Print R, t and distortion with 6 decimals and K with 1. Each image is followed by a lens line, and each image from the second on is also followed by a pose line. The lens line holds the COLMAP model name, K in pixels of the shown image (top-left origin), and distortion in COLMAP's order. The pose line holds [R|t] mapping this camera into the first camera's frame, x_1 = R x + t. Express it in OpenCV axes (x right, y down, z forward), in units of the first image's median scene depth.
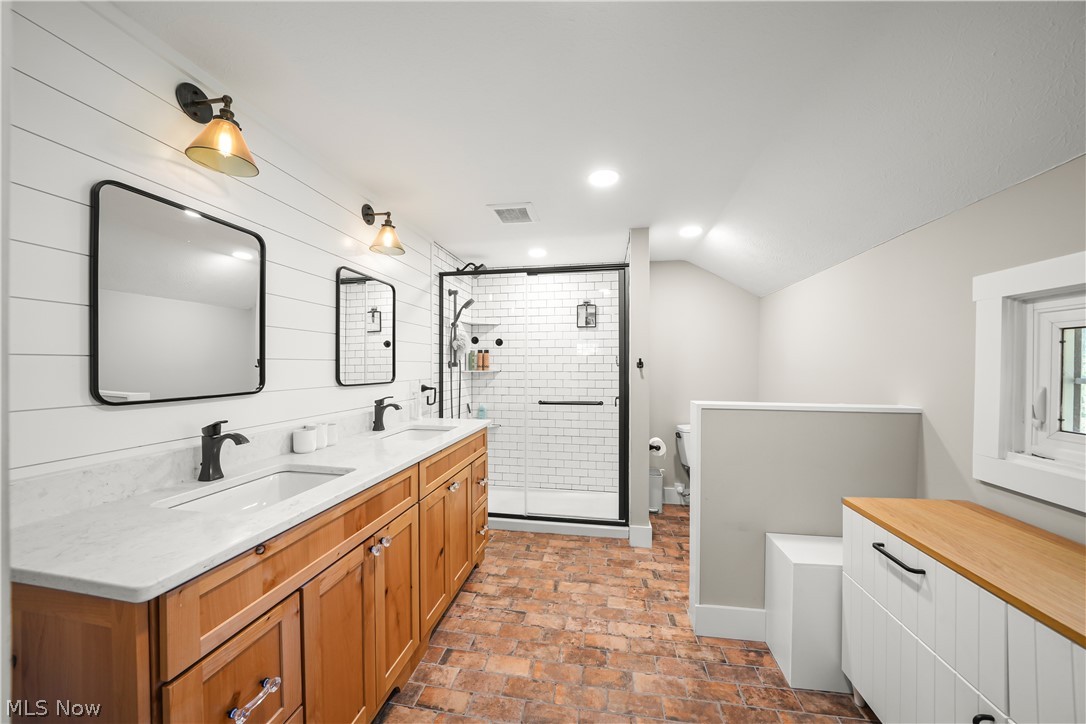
lens RADIAL K [[374.7, 0, 542.1], [0, 374.7, 365.4], [0, 0, 1]] dist [-0.018676, 0.000700]
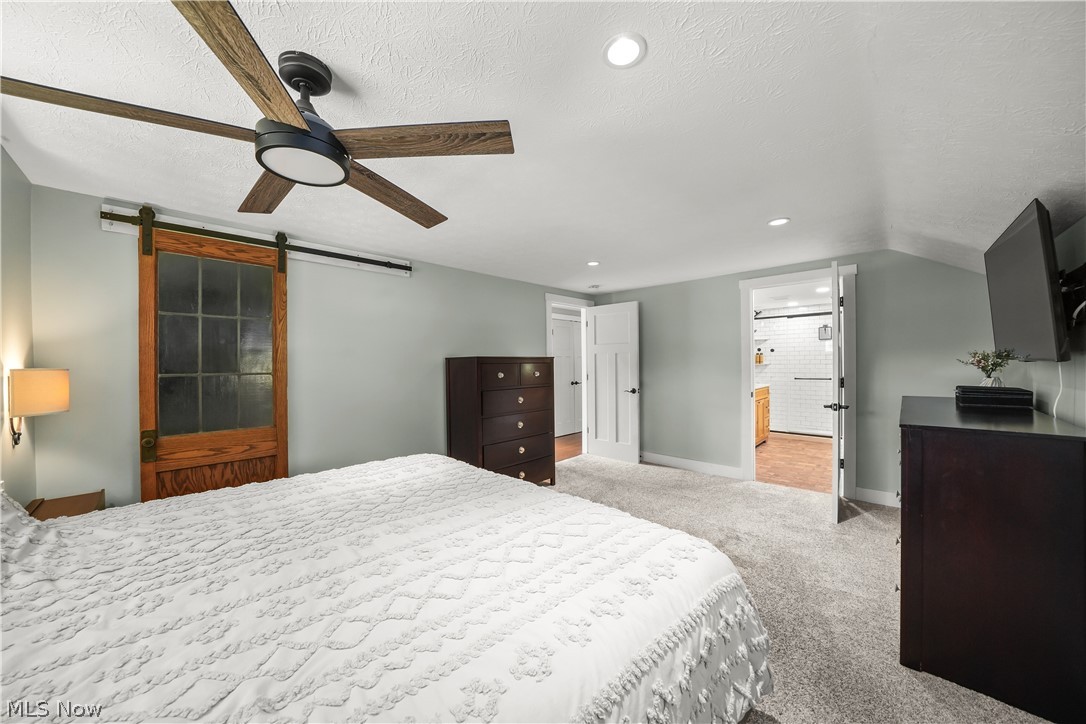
lens RADIAL K [[374.7, 0, 543.3], [0, 374.7, 361.0], [0, 0, 1]] dist [-0.018676, 0.000700]
pose [[0.823791, -0.011718, -0.566773, 0.012778], [0.009640, 0.999931, -0.006662, 0.000994], [0.566812, 0.000024, 0.823847, -1.421949]]
